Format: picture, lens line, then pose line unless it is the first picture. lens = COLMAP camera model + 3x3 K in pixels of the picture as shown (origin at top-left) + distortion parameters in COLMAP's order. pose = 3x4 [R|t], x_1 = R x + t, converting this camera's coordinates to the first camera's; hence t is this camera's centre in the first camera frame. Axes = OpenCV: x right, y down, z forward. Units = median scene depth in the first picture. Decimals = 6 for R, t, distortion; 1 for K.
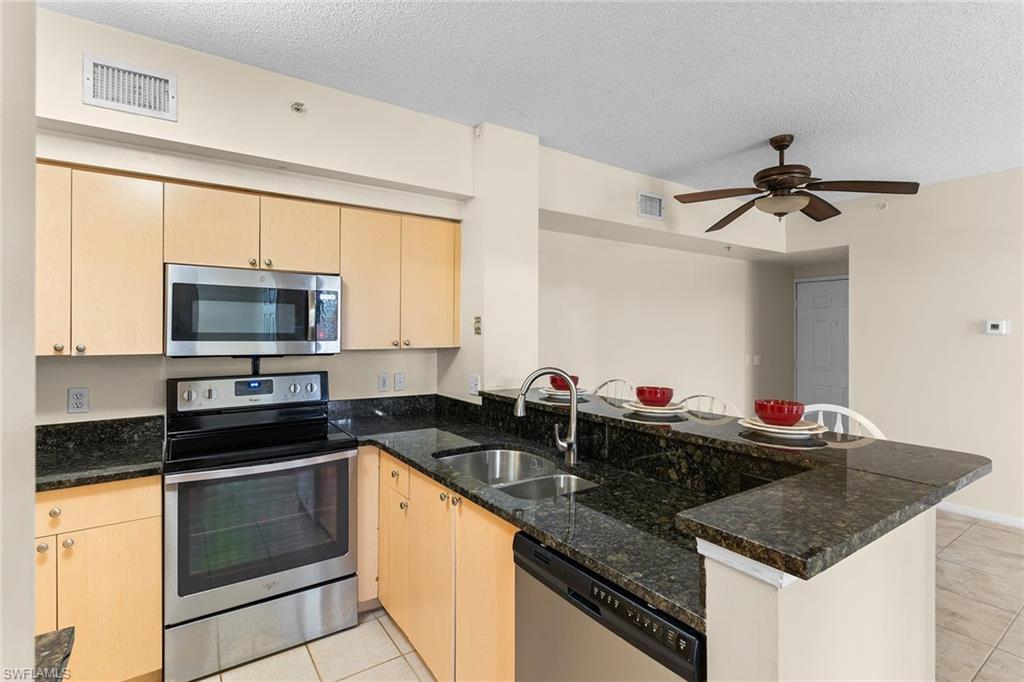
lens RADIAL K [[484.3, 0, 514.0], [0, 484.3, 338.6], [0, 0, 1]] dist [-0.002510, -0.000229]
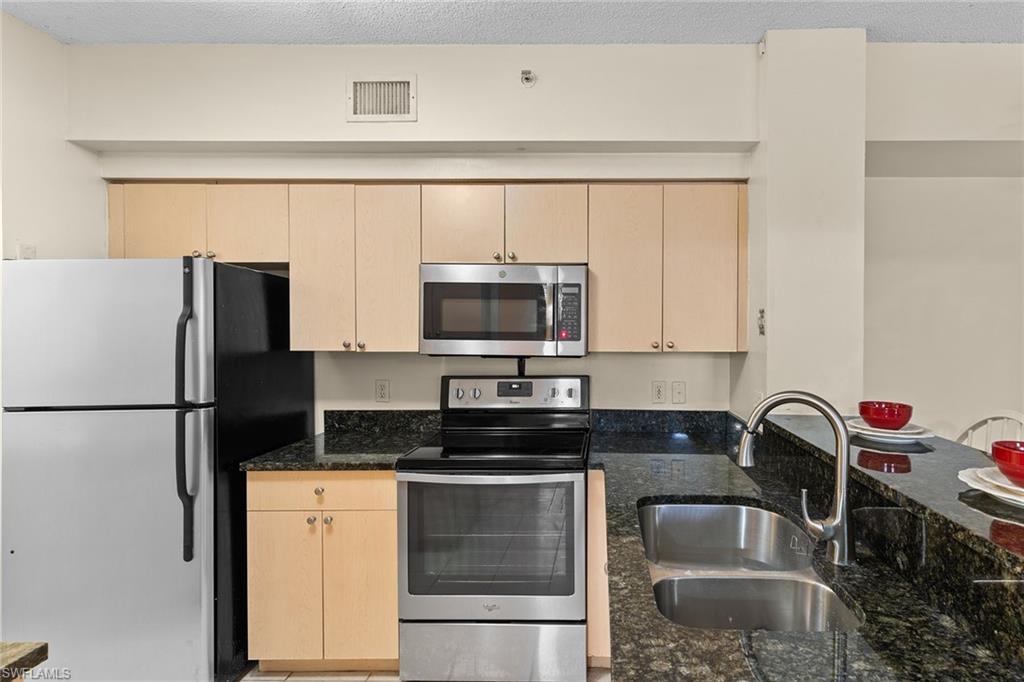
lens RADIAL K [[513.0, 0, 601.4], [0, 513.0, 340.6], [0, 0, 1]] dist [-0.001548, -0.000052]
pose [[0.817961, 0.011572, -0.575157, 0.196985], [-0.009537, 0.999933, 0.006556, -0.002759], [0.575195, 0.000122, 0.818016, 0.294000]]
